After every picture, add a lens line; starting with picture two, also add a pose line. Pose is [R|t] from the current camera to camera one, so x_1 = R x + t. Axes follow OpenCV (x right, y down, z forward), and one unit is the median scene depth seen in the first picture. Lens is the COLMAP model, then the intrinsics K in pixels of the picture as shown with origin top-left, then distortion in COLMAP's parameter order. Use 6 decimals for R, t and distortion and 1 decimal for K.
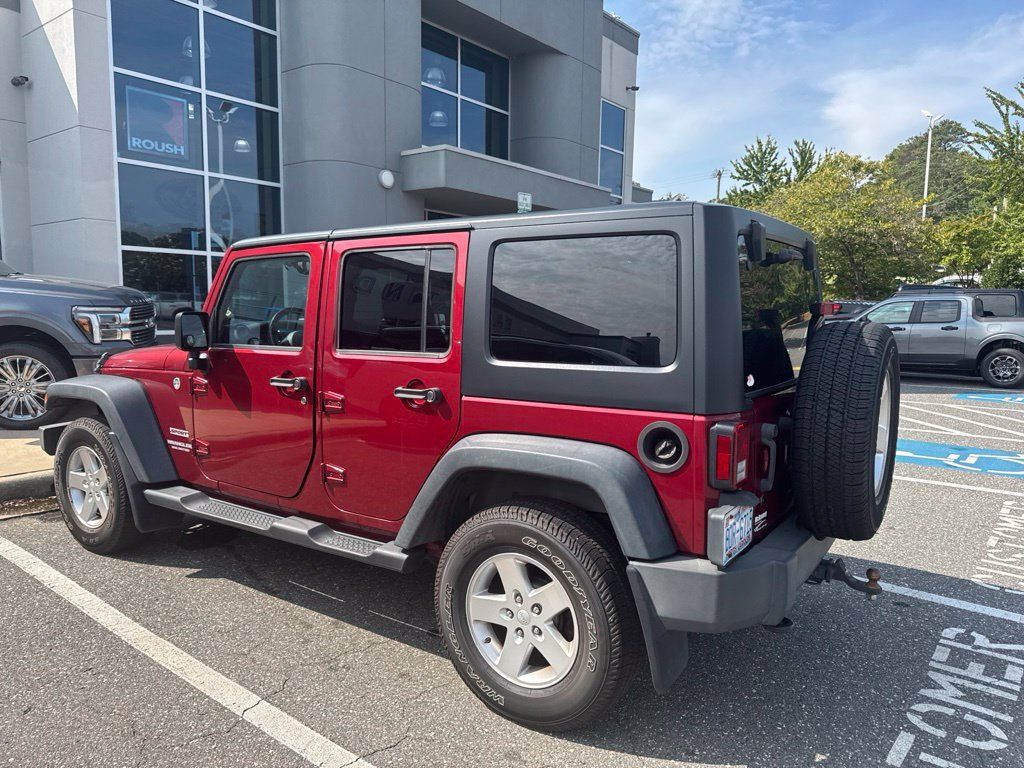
lens RADIAL K [[723.7, 0, 517.9], [0, 723.7, 375.9], [0, 0, 1]] dist [0.028283, -0.033154]
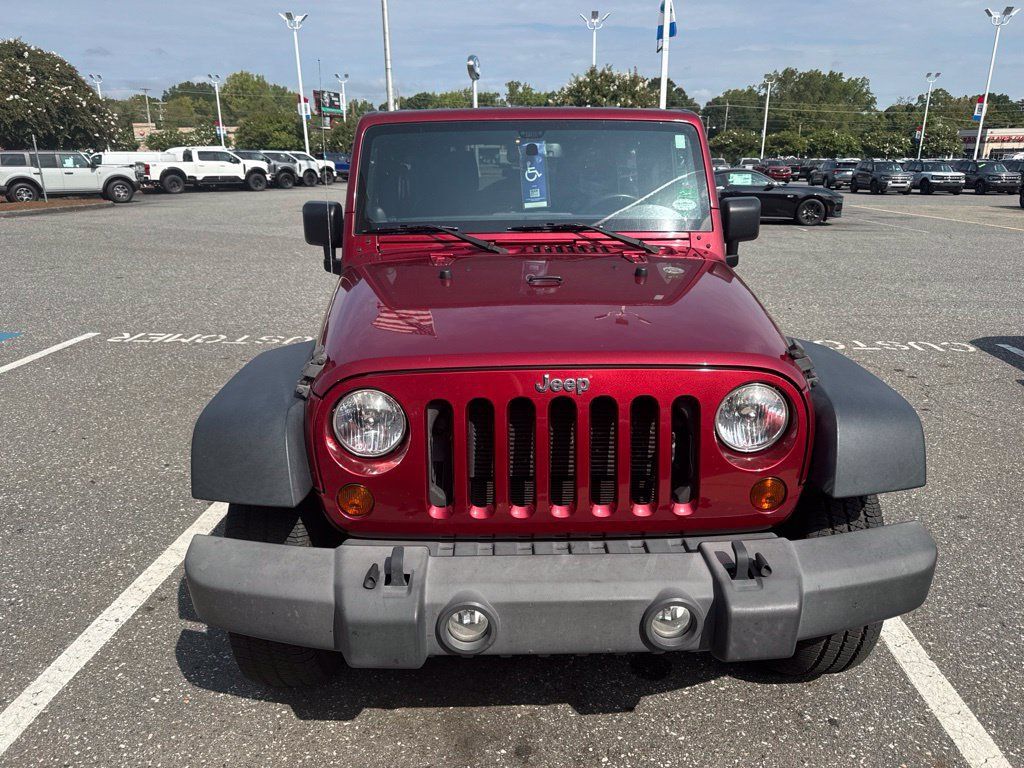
lens RADIAL K [[723.7, 0, 507.8], [0, 723.7, 392.6], [0, 0, 1]] dist [0.028283, -0.033154]
pose [[-0.569411, -0.263818, 0.778570, -1.008865], [0.082410, 0.924014, 0.373372, -0.217042], [-0.817912, 0.276764, -0.504402, 1.709074]]
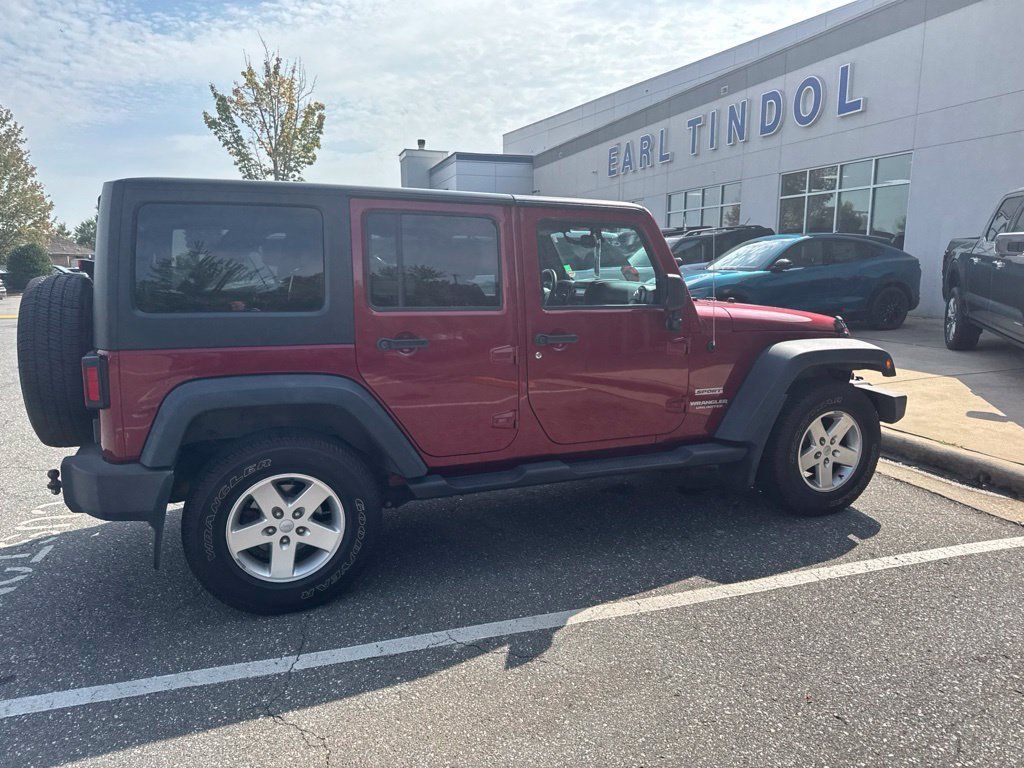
lens RADIAL K [[723.7, 0, 517.5], [0, 723.7, 385.0], [0, 0, 1]] dist [0.028283, -0.033154]
pose [[-0.569703, 0.127932, -0.811832, 0.803820], [-0.083818, 0.973615, 0.212246, -0.169389], [0.817565, 0.188964, -0.543949, 1.798264]]
